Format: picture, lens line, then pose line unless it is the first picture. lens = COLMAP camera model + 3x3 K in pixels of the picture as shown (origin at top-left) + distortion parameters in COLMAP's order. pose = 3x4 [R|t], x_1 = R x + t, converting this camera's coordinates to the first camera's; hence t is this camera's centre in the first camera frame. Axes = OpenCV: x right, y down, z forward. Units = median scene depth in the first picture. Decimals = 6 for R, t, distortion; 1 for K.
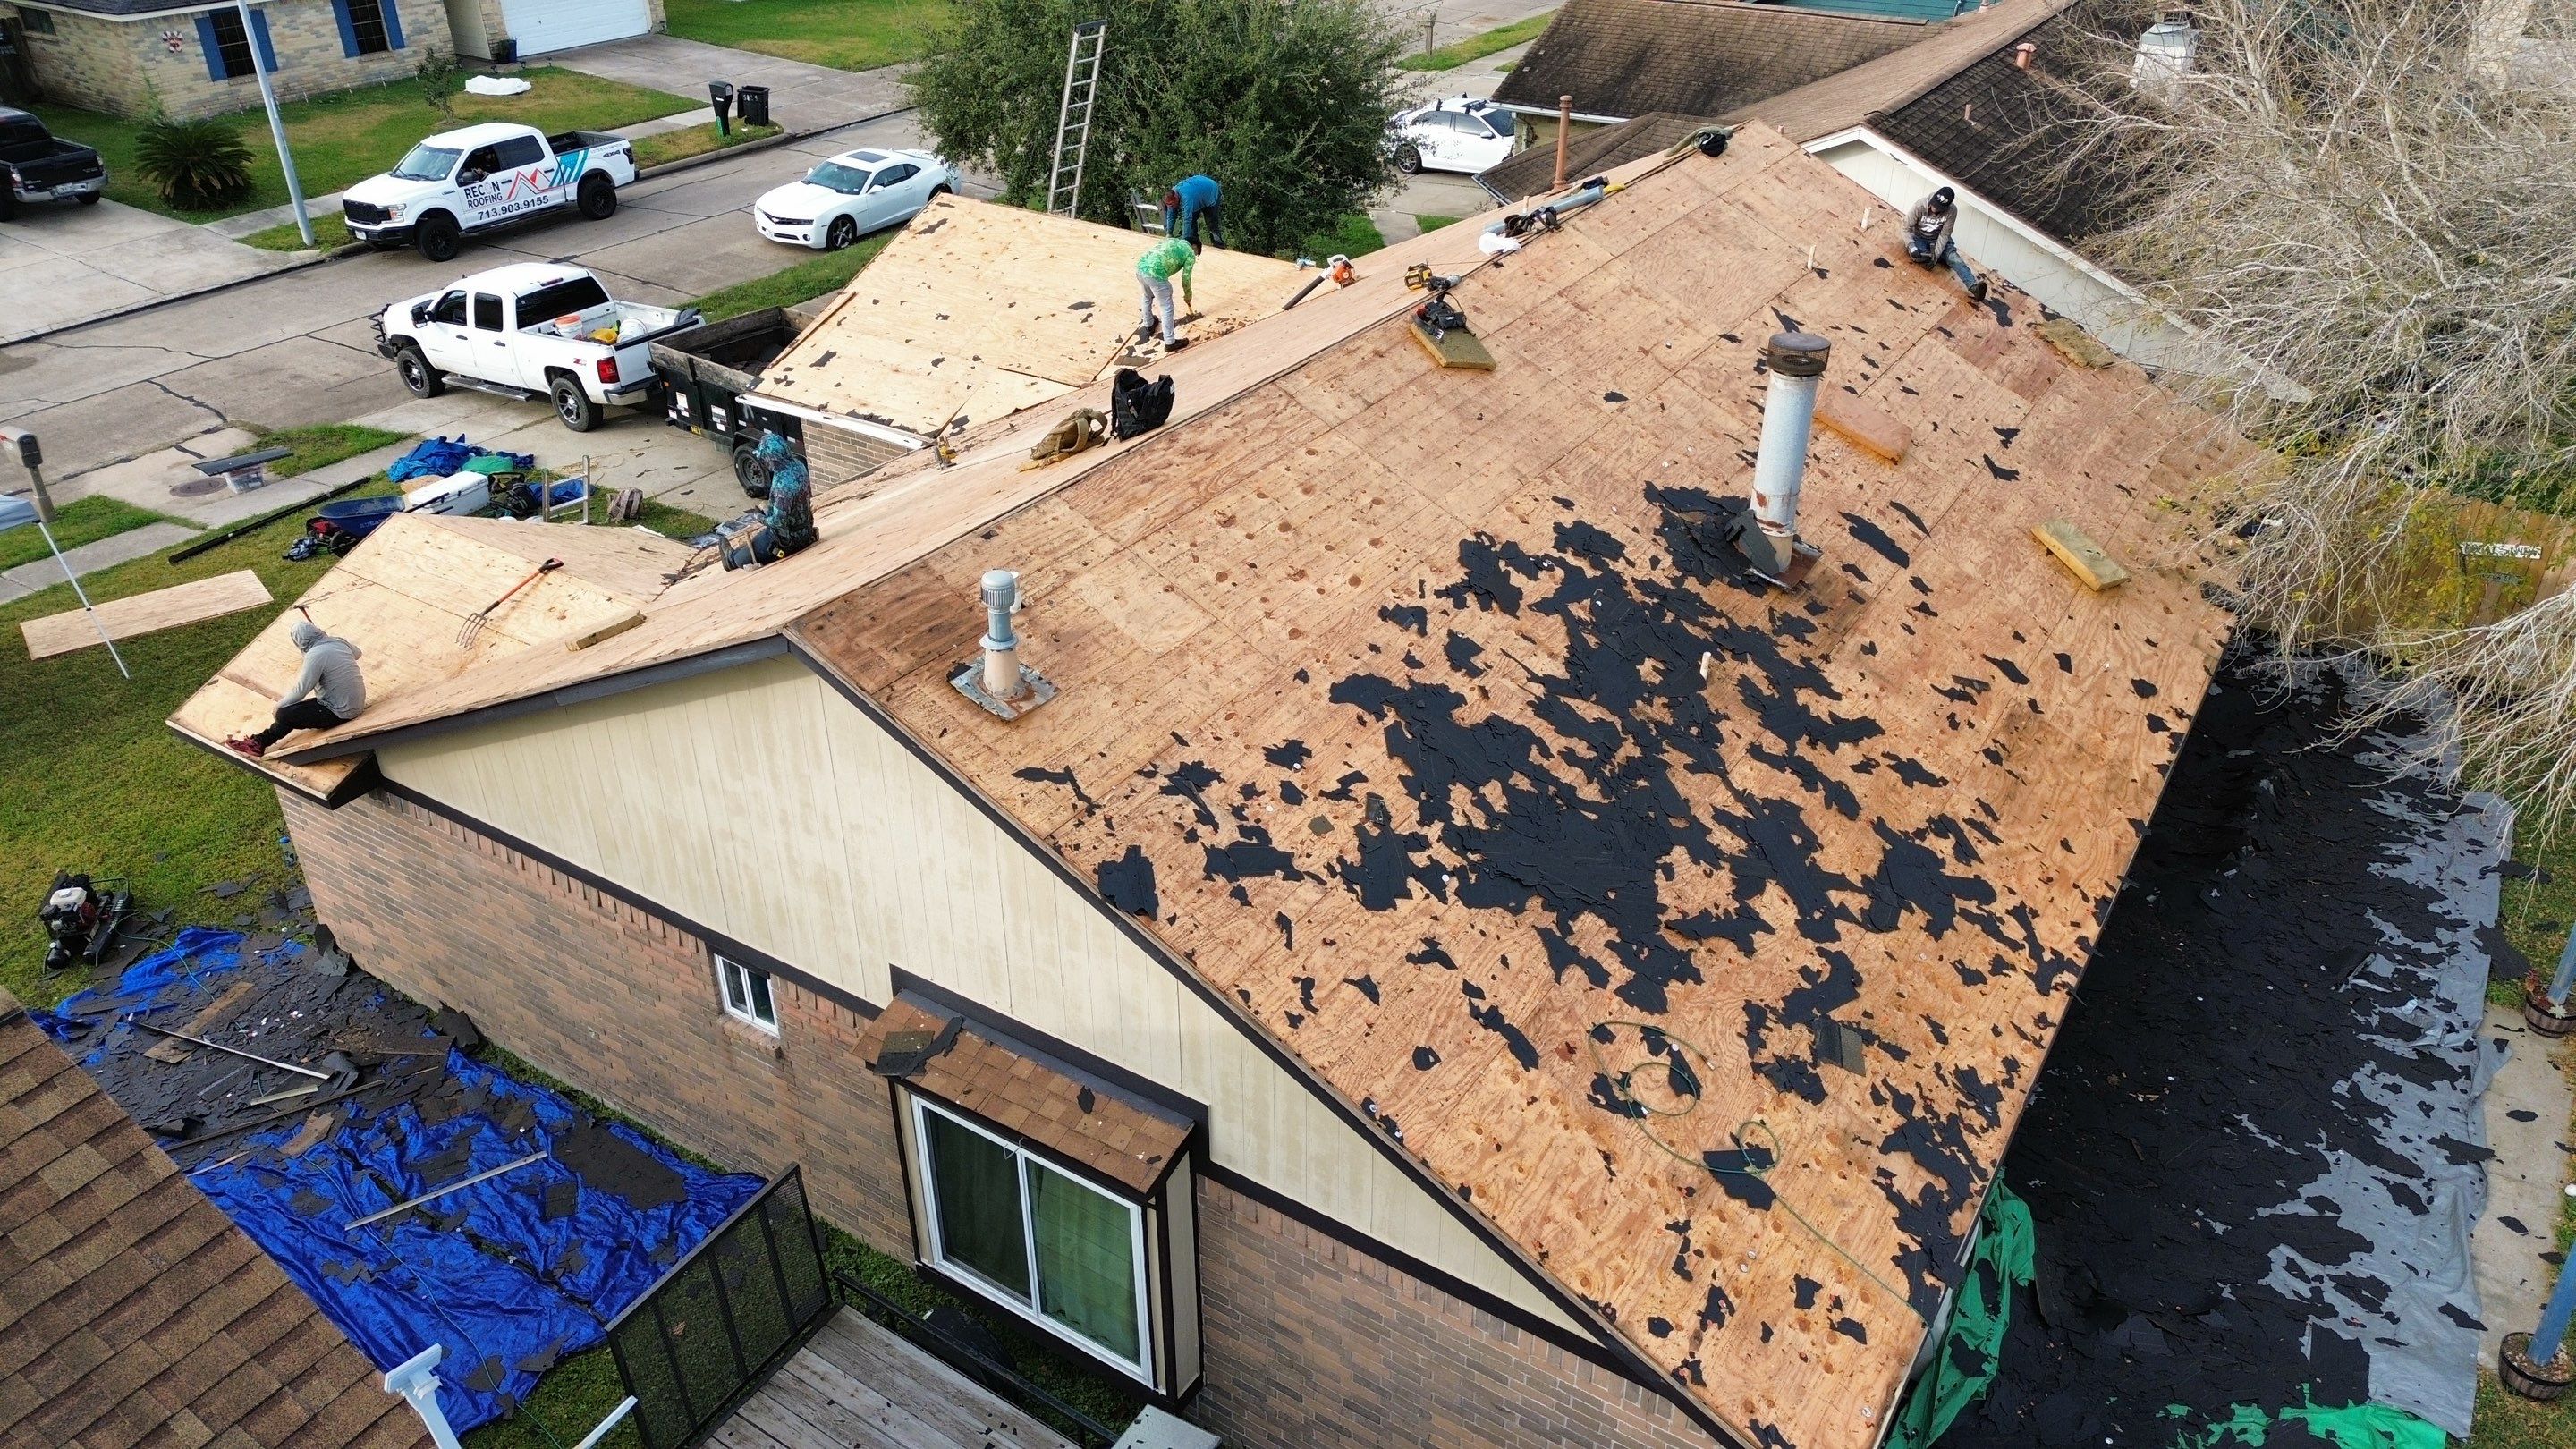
lens RADIAL K [[1812.1, 0, 1292.9], [0, 1812.1, 718.6], [0, 0, 1]] dist [0.087123, -0.093244]
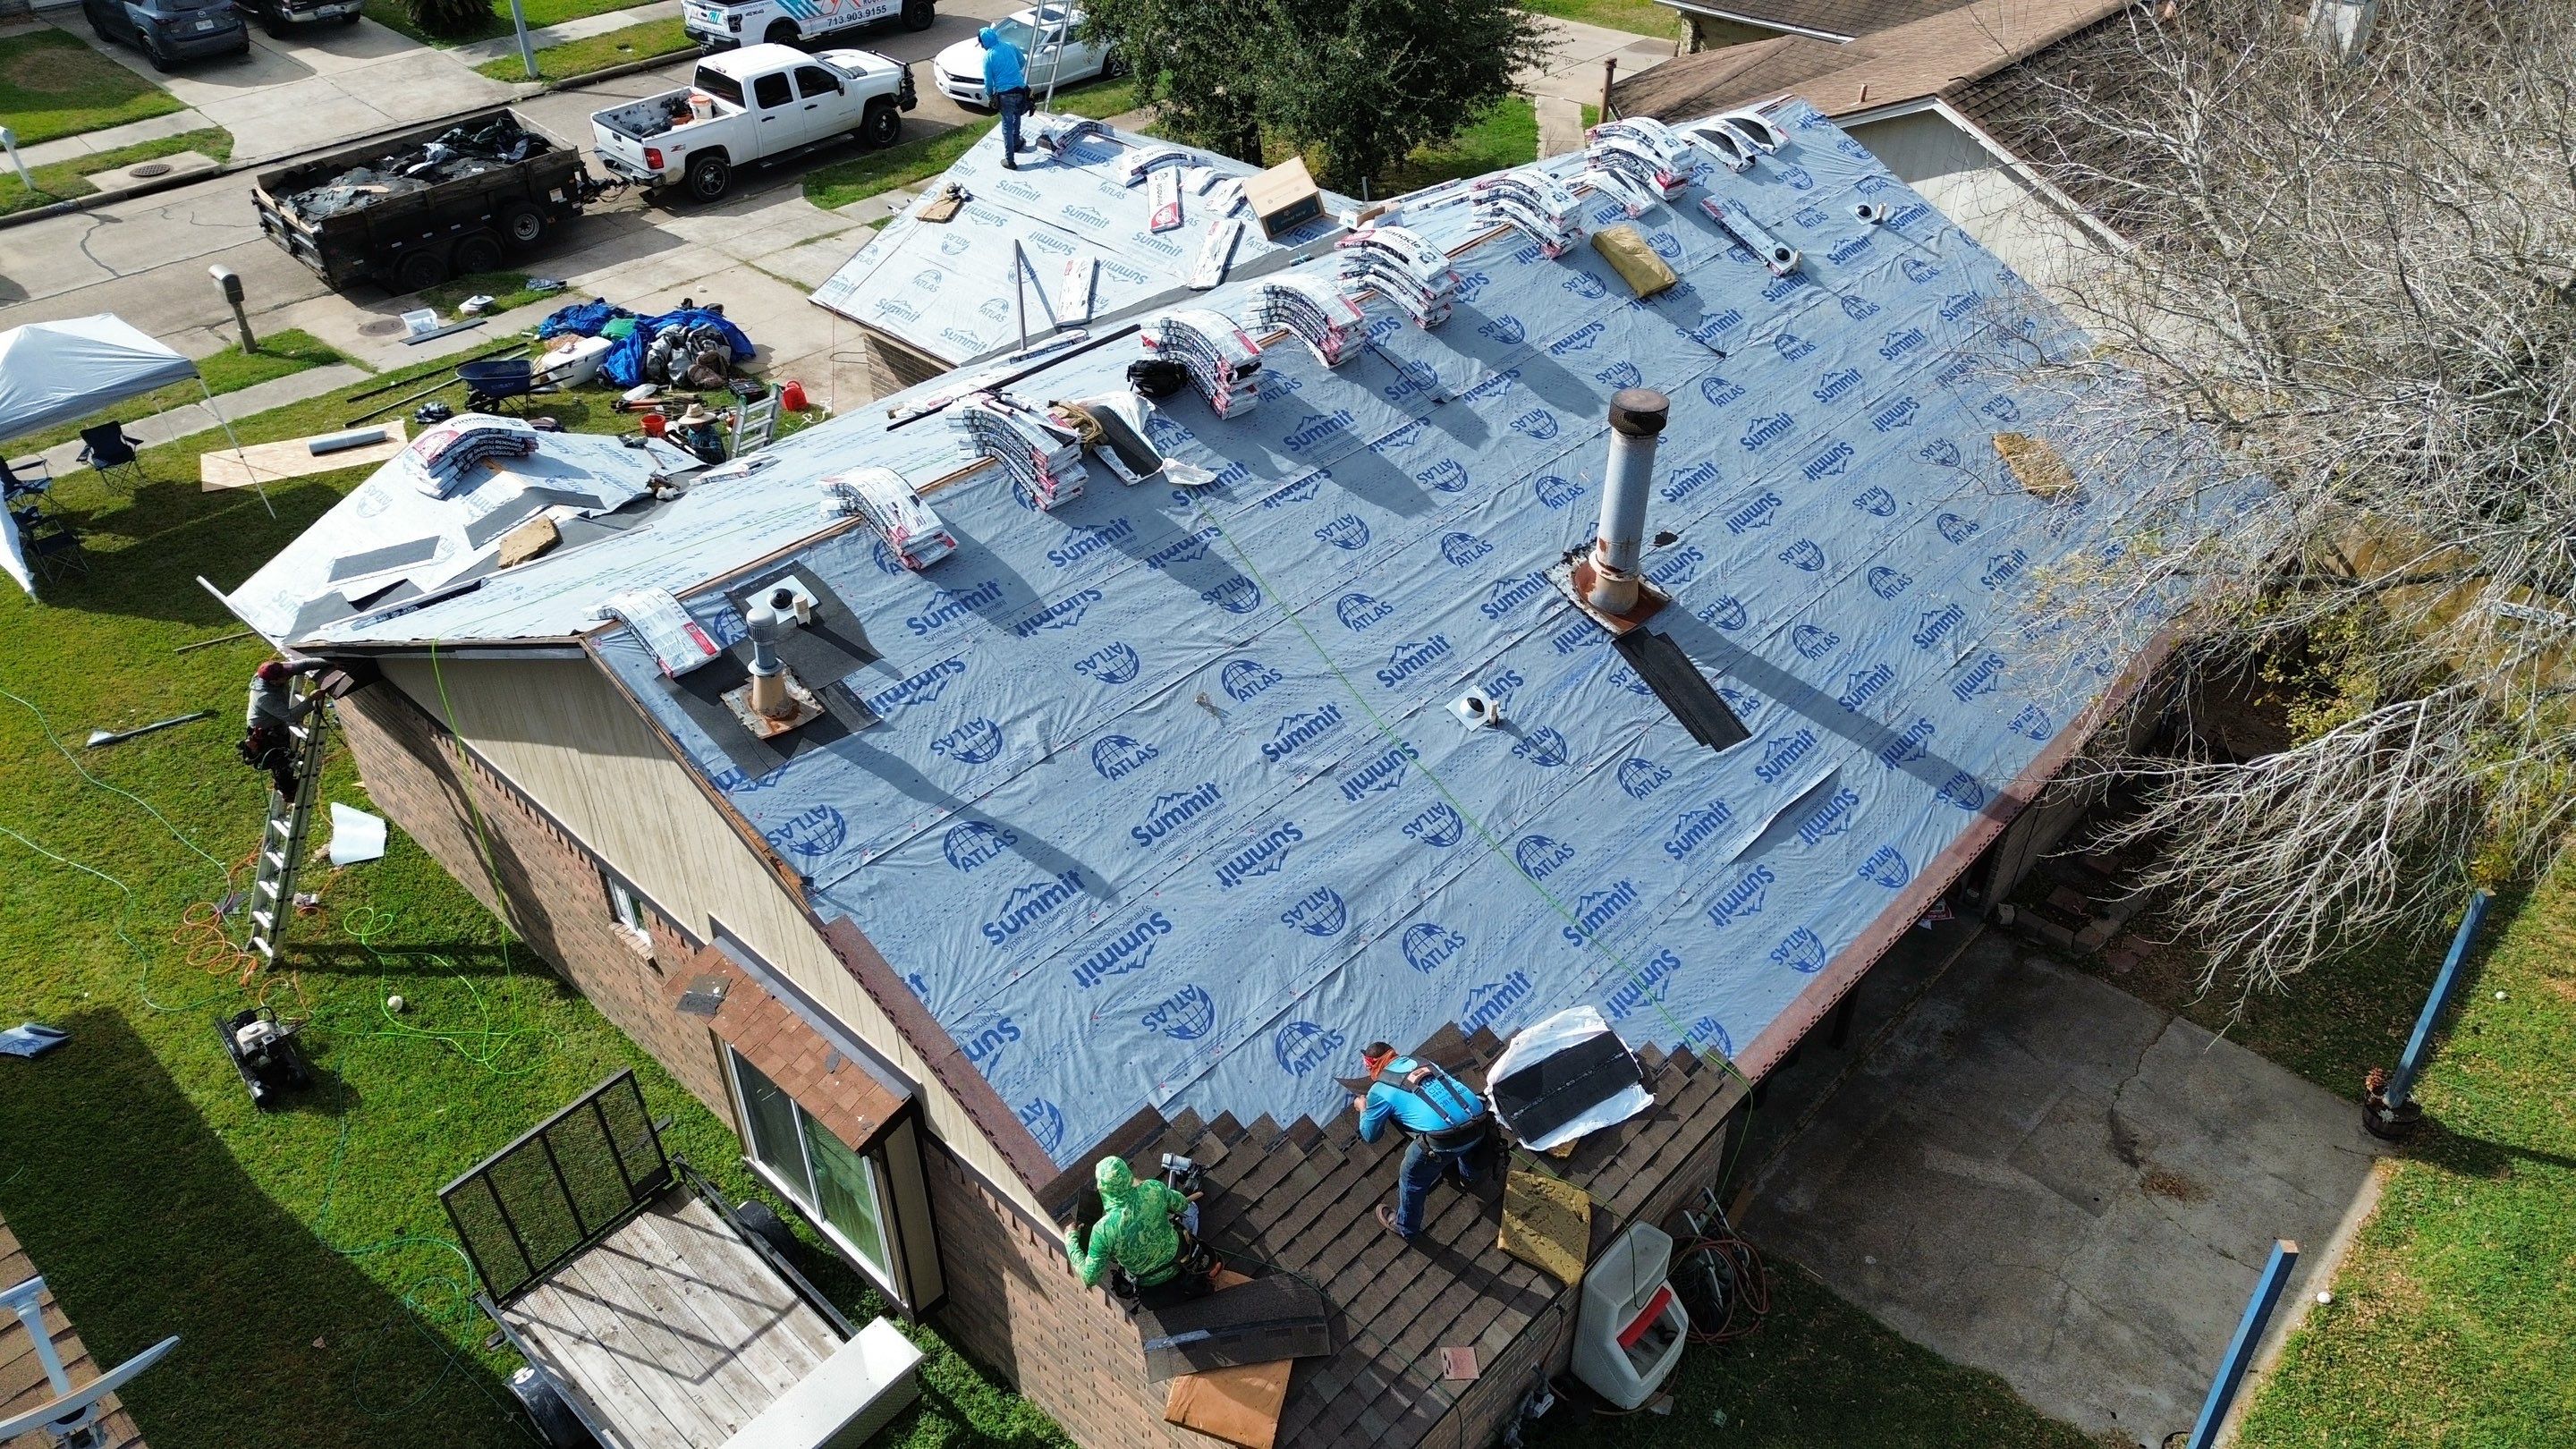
lens RADIAL K [[1817.6, 0, 1292.4], [0, 1817.6, 718.5], [0, 0, 1]] dist [0.079299, -0.088467]
pose [[0.984778, 0.104991, -0.138527, 0.126970], [-0.090463, 0.990101, 0.107313, -0.063437], [0.148423, -0.093148, 0.984527, -0.030935]]
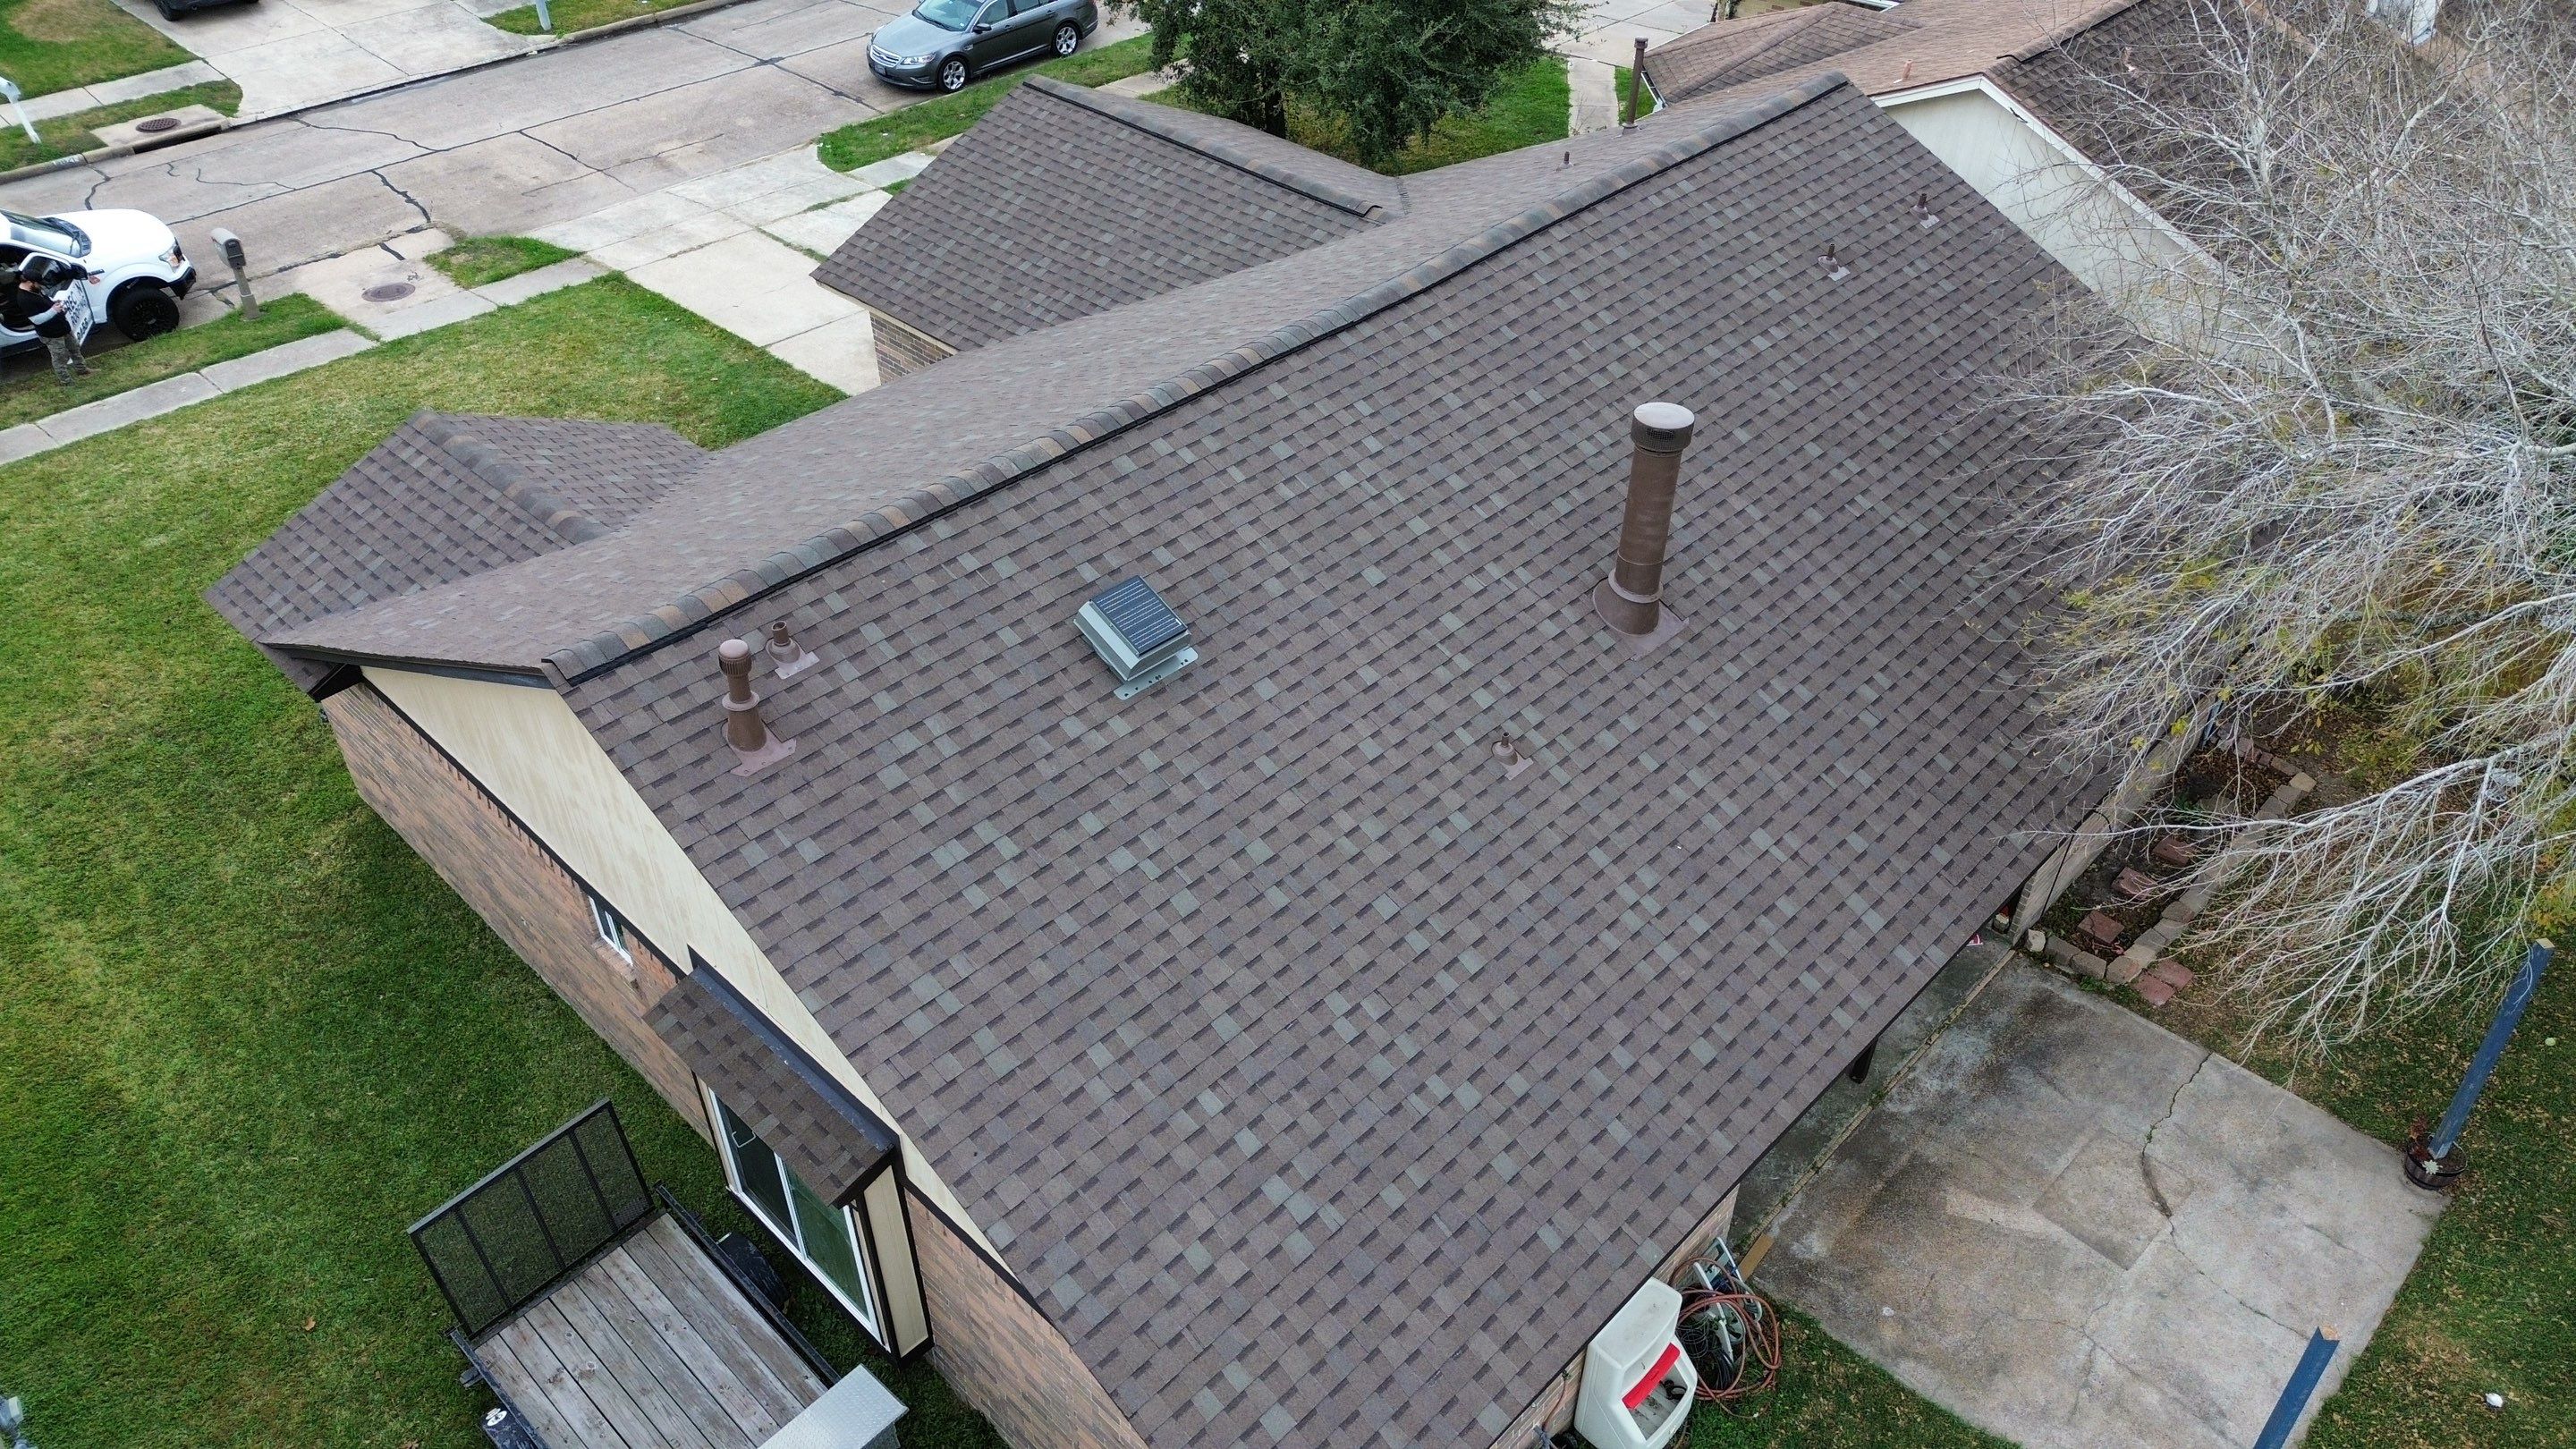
lens RADIAL K [[1812.1, 0, 1292.9], [0, 1812.1, 718.6], [0, 0, 1]] dist [0.087123, -0.093244]
pose [[0.981344, 0.121554, -0.148957, 0.127551], [-0.101155, 0.985306, 0.137621, -0.084266], [0.163497, -0.119986, 0.979220, -0.006143]]
